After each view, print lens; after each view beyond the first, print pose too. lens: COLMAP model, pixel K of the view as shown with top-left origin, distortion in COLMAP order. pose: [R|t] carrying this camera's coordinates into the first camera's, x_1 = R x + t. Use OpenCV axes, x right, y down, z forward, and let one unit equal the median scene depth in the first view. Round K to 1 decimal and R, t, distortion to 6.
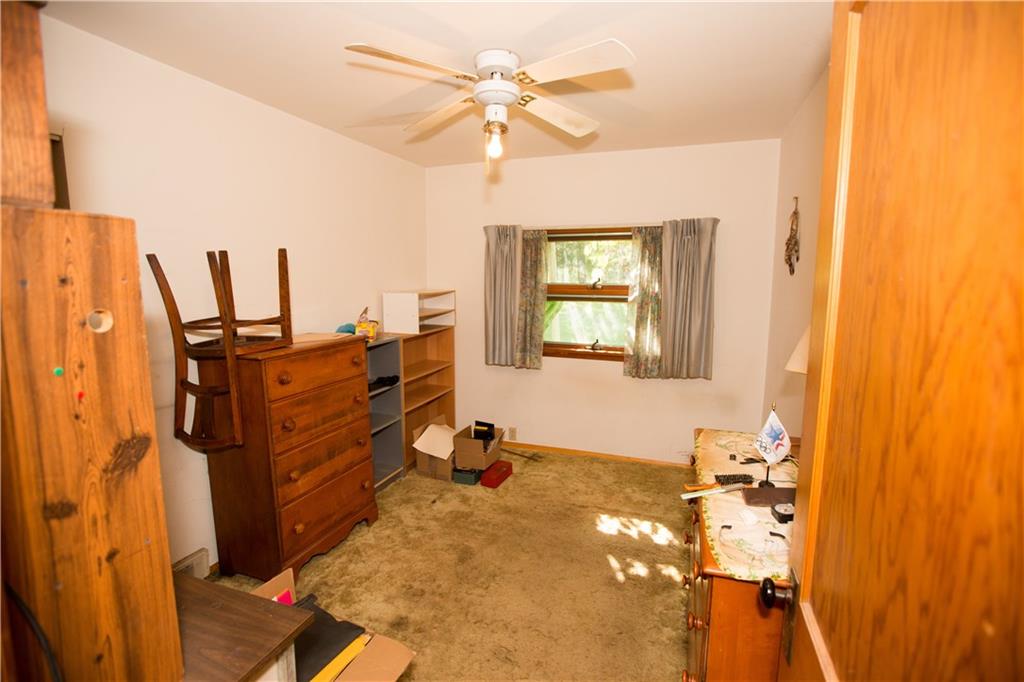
lens RADIAL K [[461.8, 0, 510.3], [0, 461.8, 333.7], [0, 0, 1]] dist [-0.051716, 0.018291]
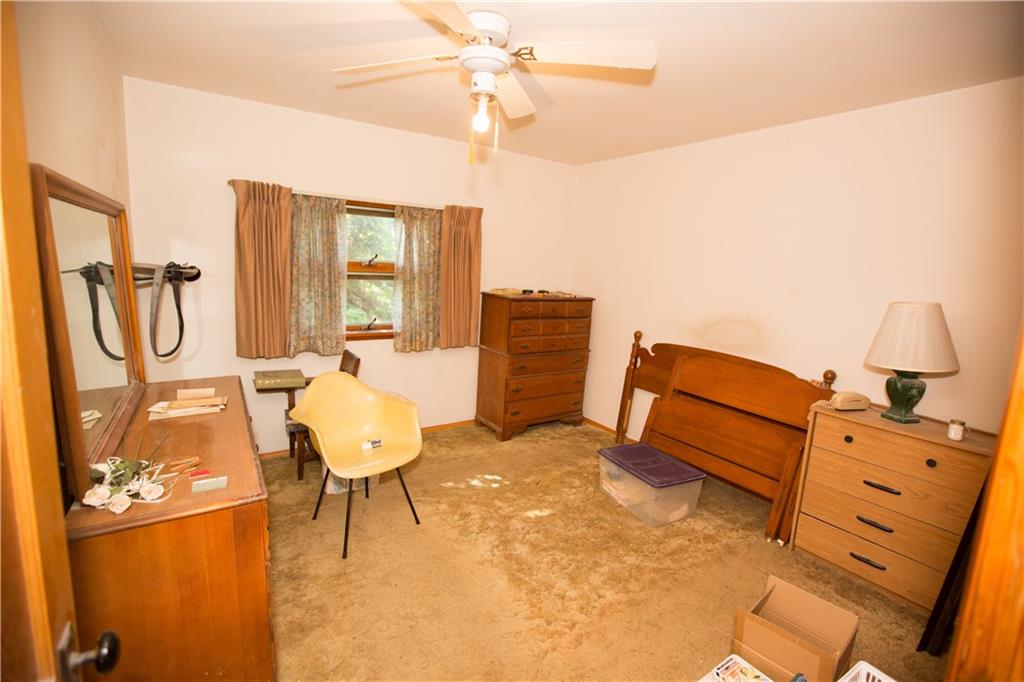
lens RADIAL K [[461.8, 0, 510.3], [0, 461.8, 333.7], [0, 0, 1]] dist [-0.051716, 0.018291]
pose [[0.605300, -0.097502, 0.790003, -0.453387], [0.060116, 0.995235, 0.076771, -0.014672], [-0.793724, 0.001022, 0.608277, 0.203527]]
